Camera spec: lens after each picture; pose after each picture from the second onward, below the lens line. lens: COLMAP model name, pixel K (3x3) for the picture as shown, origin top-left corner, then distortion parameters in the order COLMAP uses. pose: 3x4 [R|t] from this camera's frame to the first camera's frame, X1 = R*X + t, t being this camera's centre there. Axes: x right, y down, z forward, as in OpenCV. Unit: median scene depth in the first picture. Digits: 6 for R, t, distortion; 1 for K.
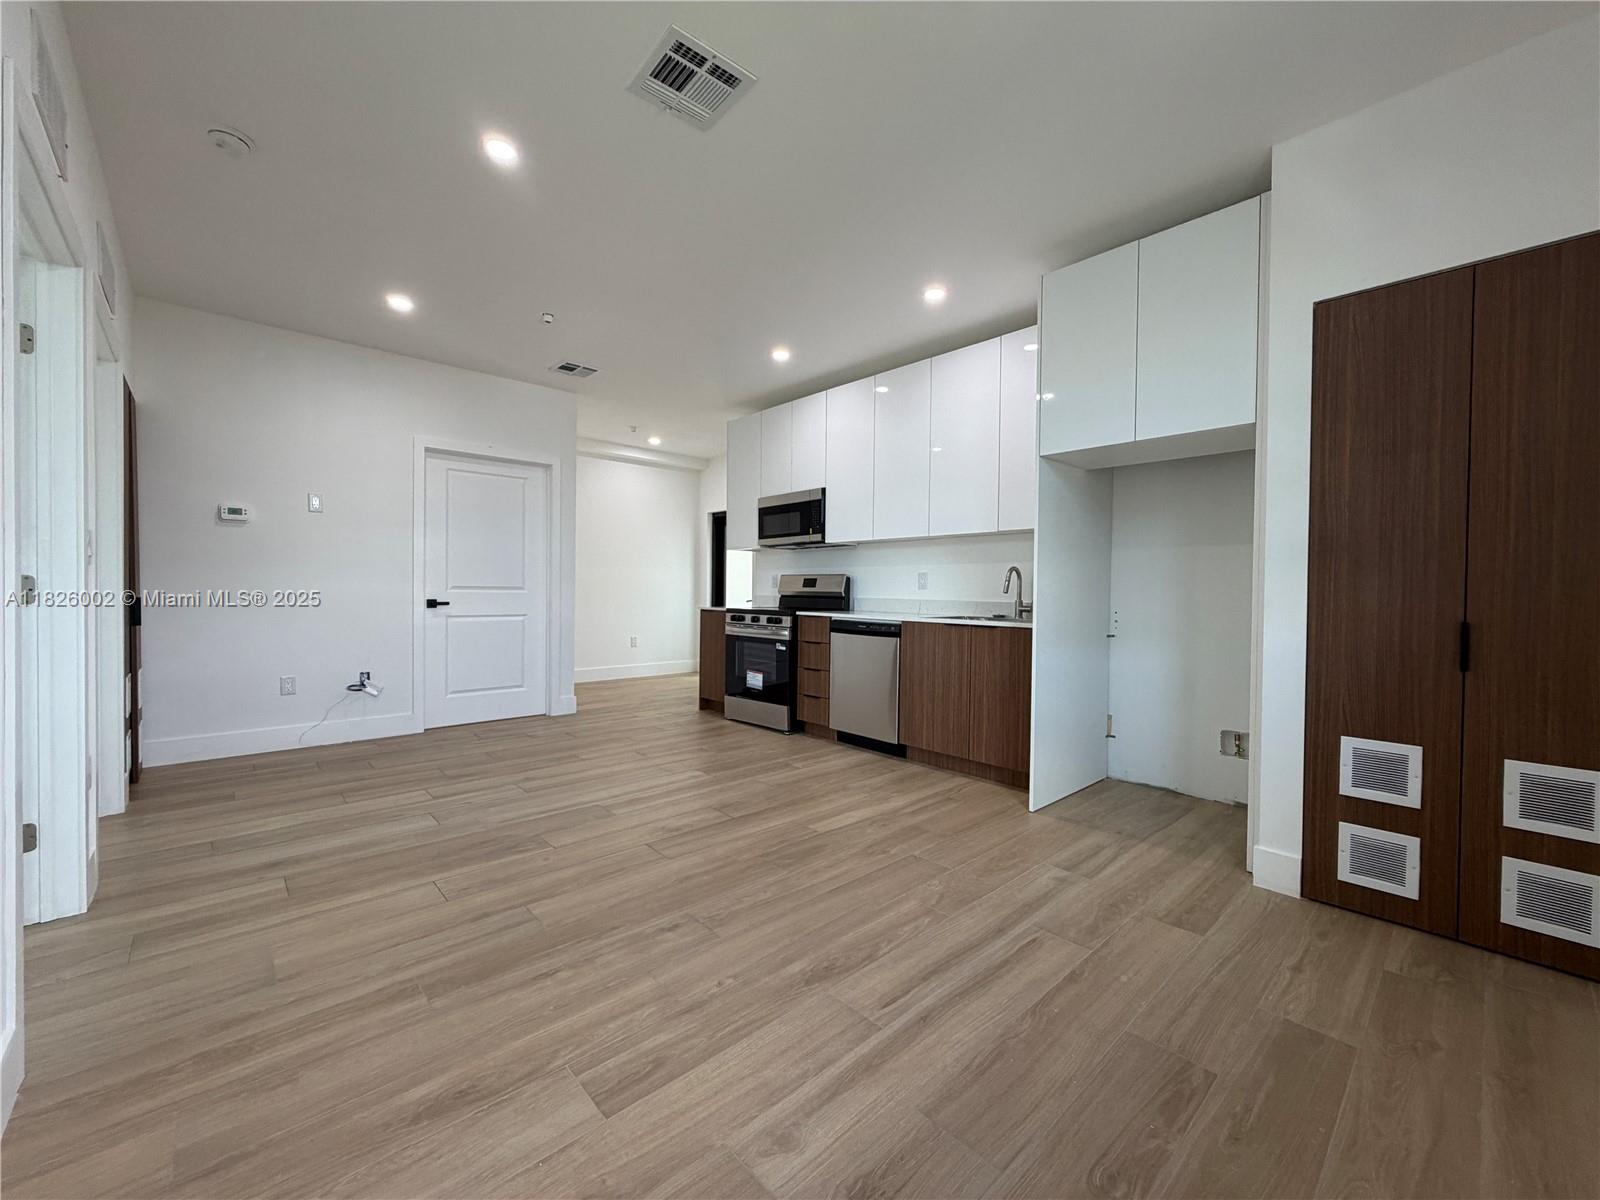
lens RADIAL K [[639.0, 0, 797.8], [0, 639.0, 598.4], [0, 0, 1]] dist [-0.001335, 0.000707]
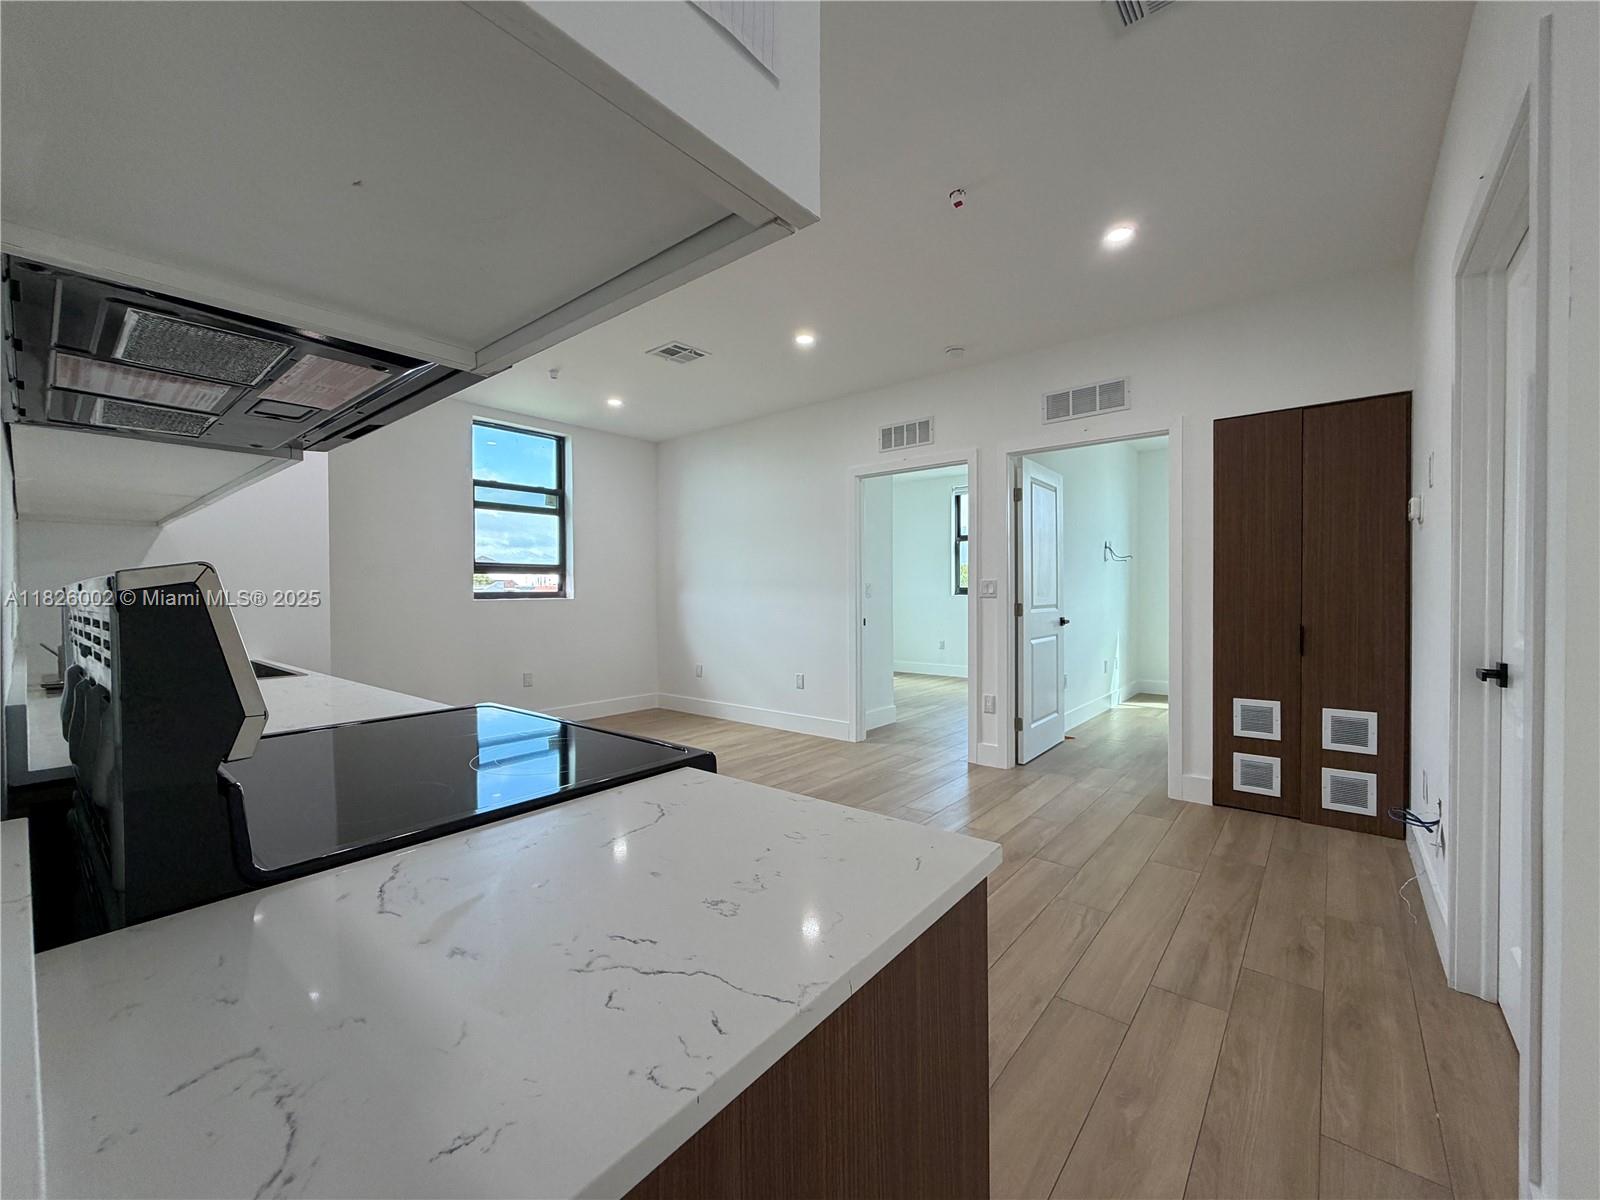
lens RADIAL K [[639.0, 0, 797.4], [0, 639.0, 598.8], [0, 0, 1]] dist [-0.001335, 0.000707]
pose [[-0.992014, -0.005332, -0.126019, -0.189006], [-0.008177, 0.999723, 0.022068, -0.061464], [0.125866, 0.022923, -0.991782, 2.008716]]
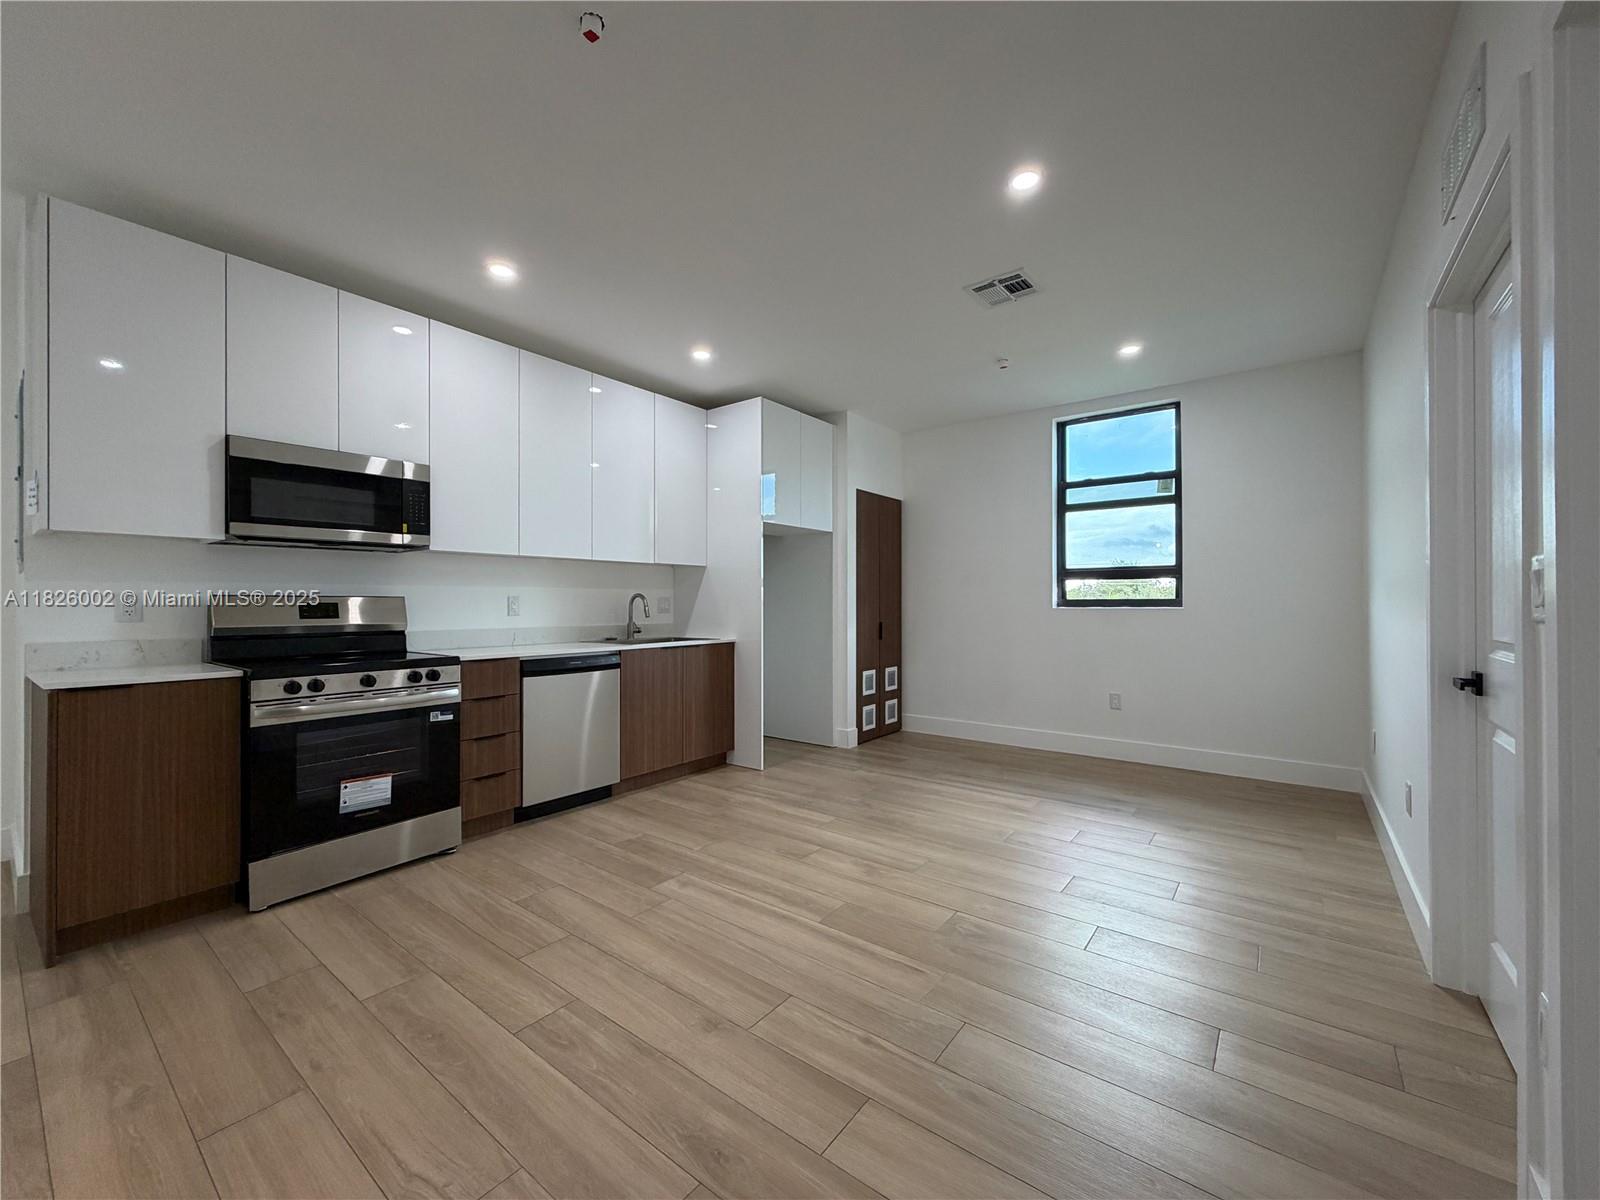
lens RADIAL K [[639.0, 0, 798.1], [0, 639.0, 598.7], [0, 0, 1]] dist [-0.001335, 0.000707]
pose [[-0.169562, -0.006026, 0.985501, -1.052489], [0.012072, 0.999894, 0.008191, -0.058727], [-0.985446, 0.013286, -0.169472, 1.163029]]
